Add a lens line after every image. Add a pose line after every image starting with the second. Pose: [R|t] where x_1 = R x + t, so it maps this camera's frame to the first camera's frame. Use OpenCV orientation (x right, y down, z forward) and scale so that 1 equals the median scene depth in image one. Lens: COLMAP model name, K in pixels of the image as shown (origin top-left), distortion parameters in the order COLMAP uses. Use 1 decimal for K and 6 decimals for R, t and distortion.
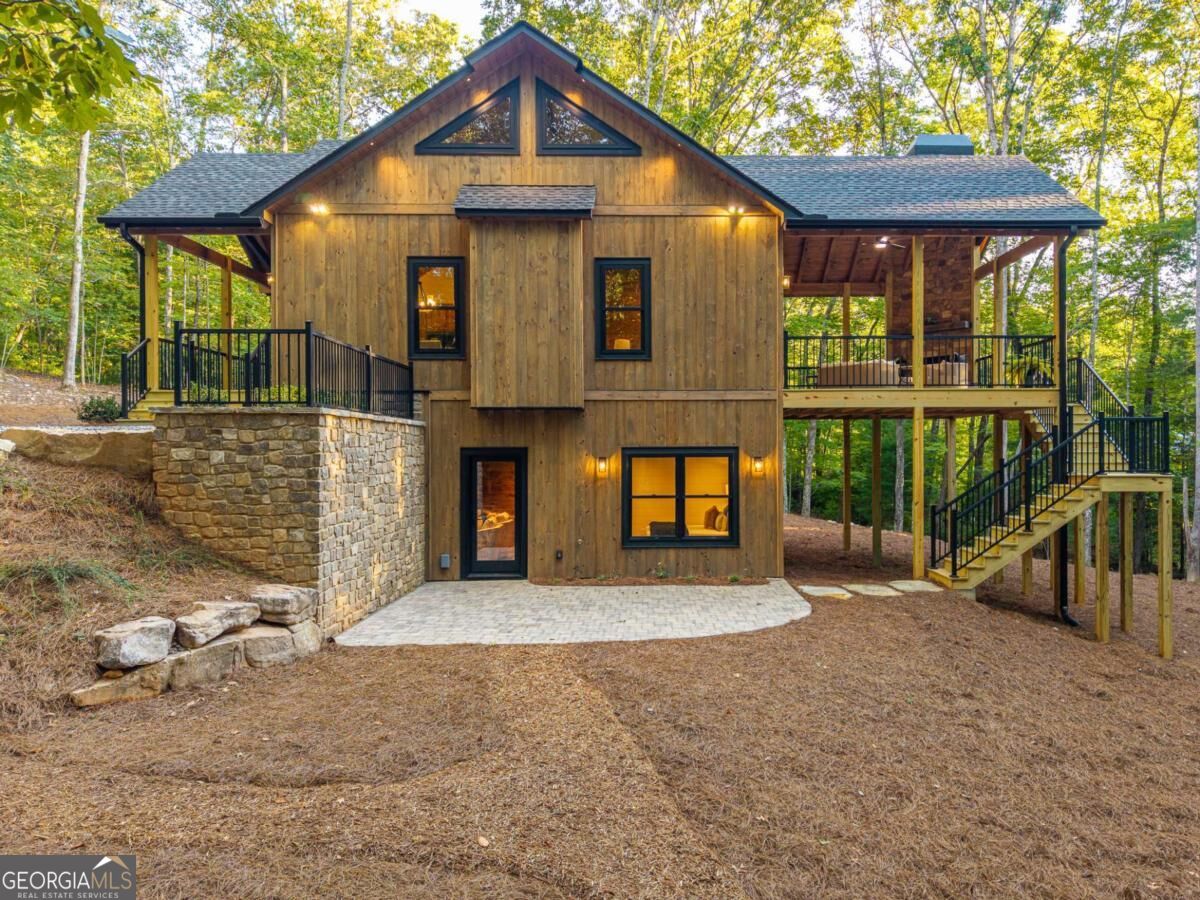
lens RADIAL K [[939.7, 0, 600.0], [0, 939.7, 450.0], [0, 0, 1]] dist [-0.000941, -0.000992]
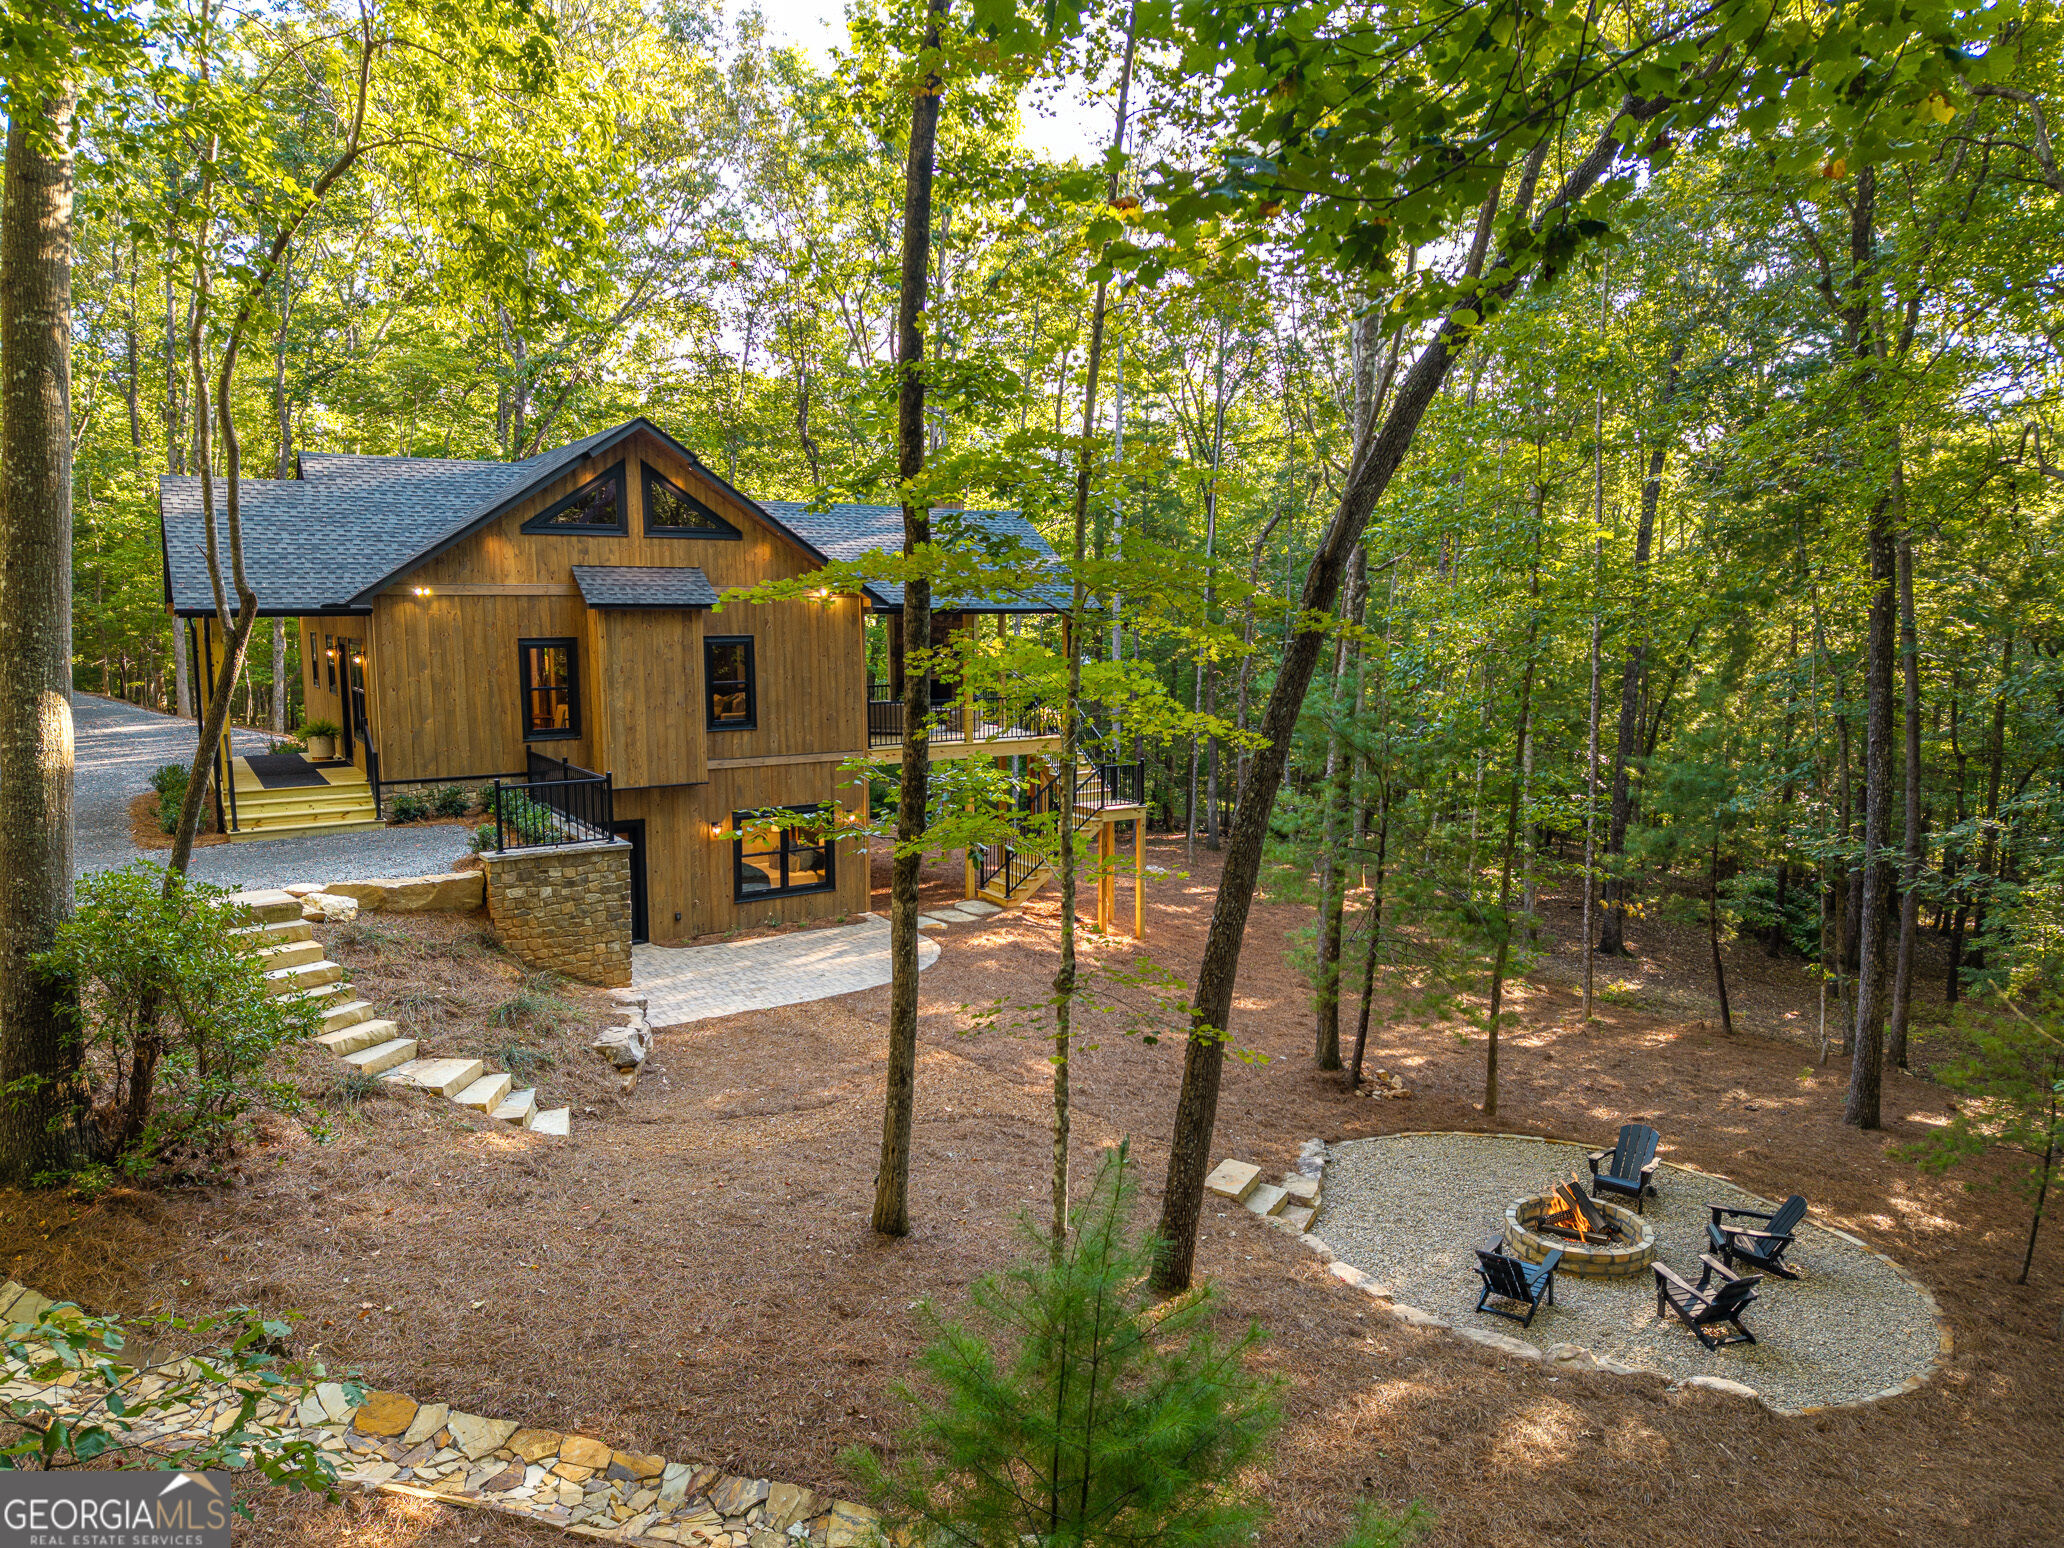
lens RADIAL K [[1616.2, 0, 1032.0], [0, 1616.2, 774.0], [0, 0, 1]] dist [-0.000941, -0.000992]
pose [[0.839906, -0.076062, 0.537376, -0.681766], [0.010368, 0.992199, 0.124235, -0.272861], [-0.542633, -0.098774, 0.834142, -0.729776]]
